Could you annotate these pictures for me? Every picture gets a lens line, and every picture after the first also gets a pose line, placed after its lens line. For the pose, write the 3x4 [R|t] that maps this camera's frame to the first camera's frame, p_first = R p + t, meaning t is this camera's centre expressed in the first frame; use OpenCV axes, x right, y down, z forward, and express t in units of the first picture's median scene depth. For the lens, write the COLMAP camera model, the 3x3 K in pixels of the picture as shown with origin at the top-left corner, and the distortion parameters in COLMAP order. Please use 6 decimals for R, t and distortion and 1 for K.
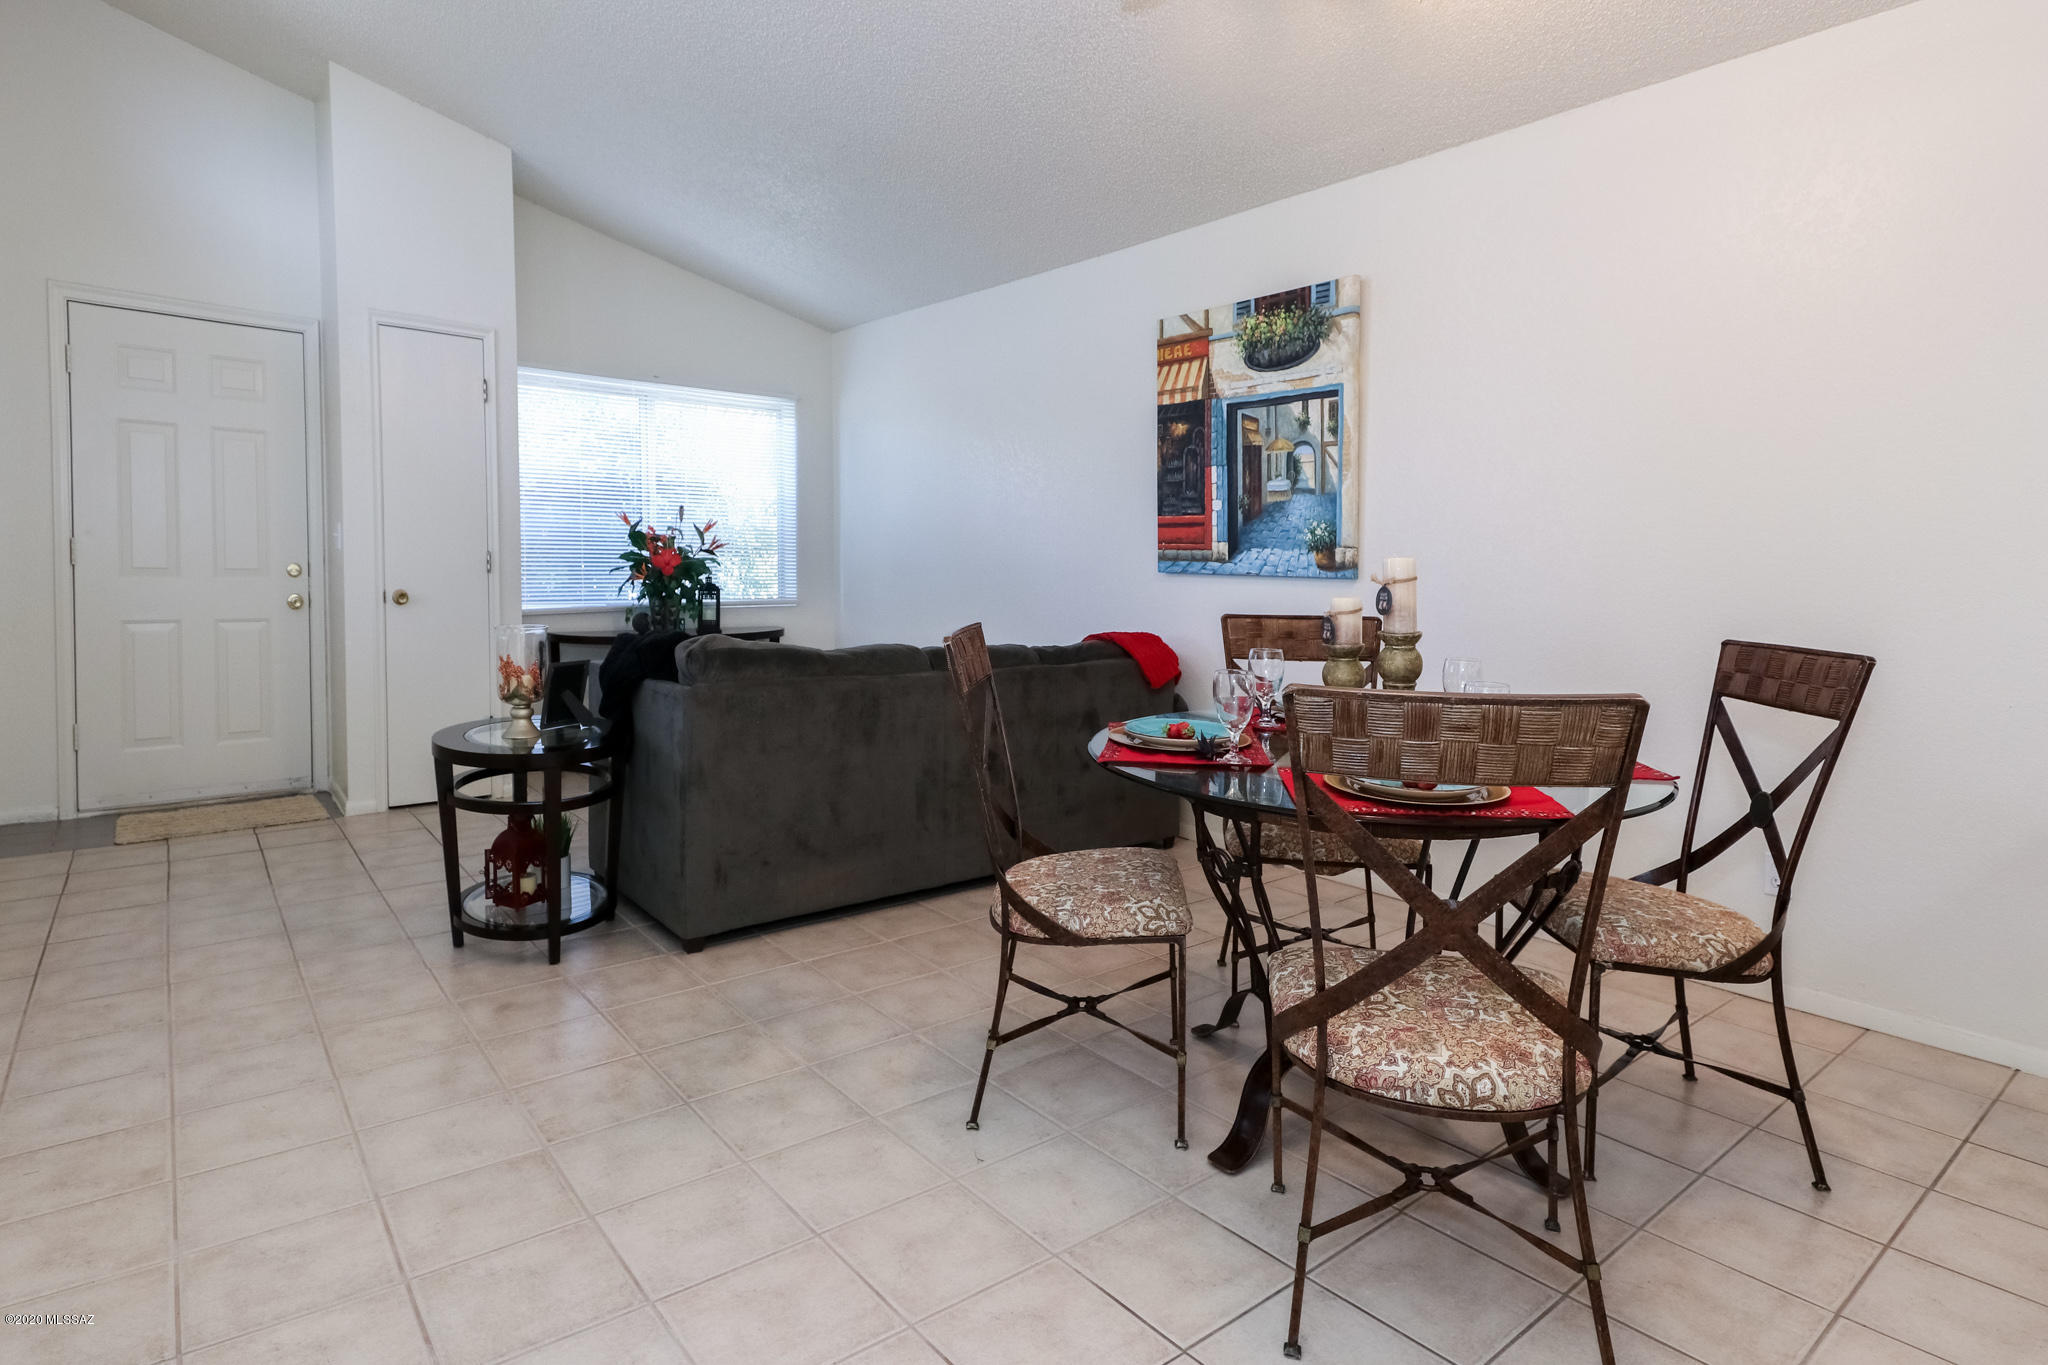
lens RADIAL K [[1086.2, 0, 1016.8], [0, 1086.2, 641.5], [0, 0, 1]] dist [0.005320, 0.000572]
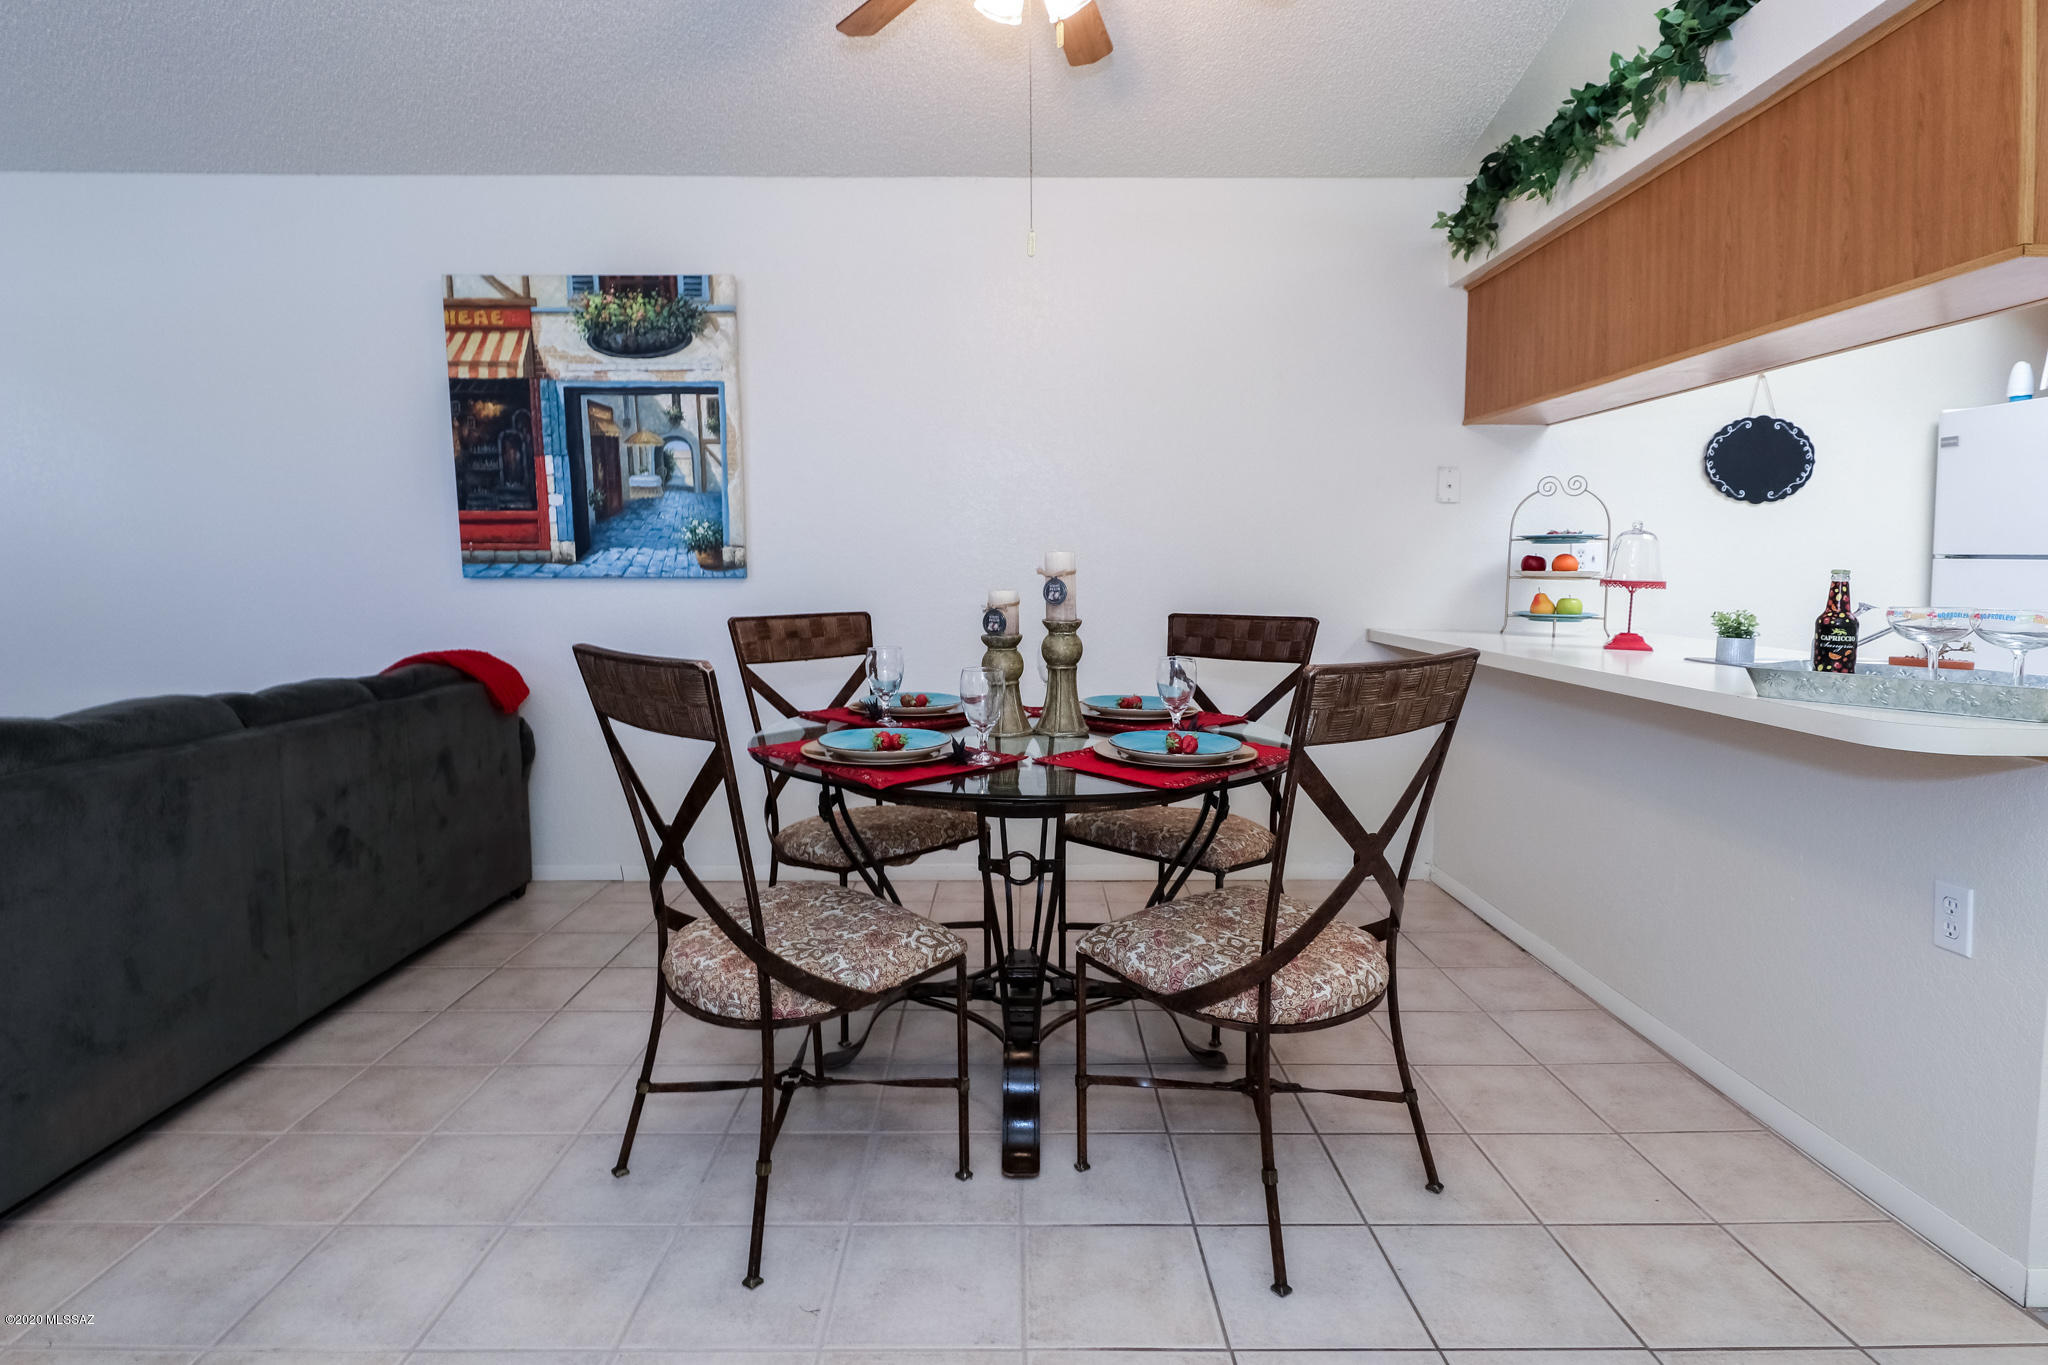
lens RADIAL K [[1005.5, 0, 1019.8], [0, 1005.5, 636.9], [0, 0, 1]] dist [-0.005323, -0.001563]
pose [[0.618551, -0.070455, 0.782580, -0.248238], [0.070546, 0.996929, 0.033993, -0.015820], [-0.782571, 0.034181, 0.621622, 0.209531]]
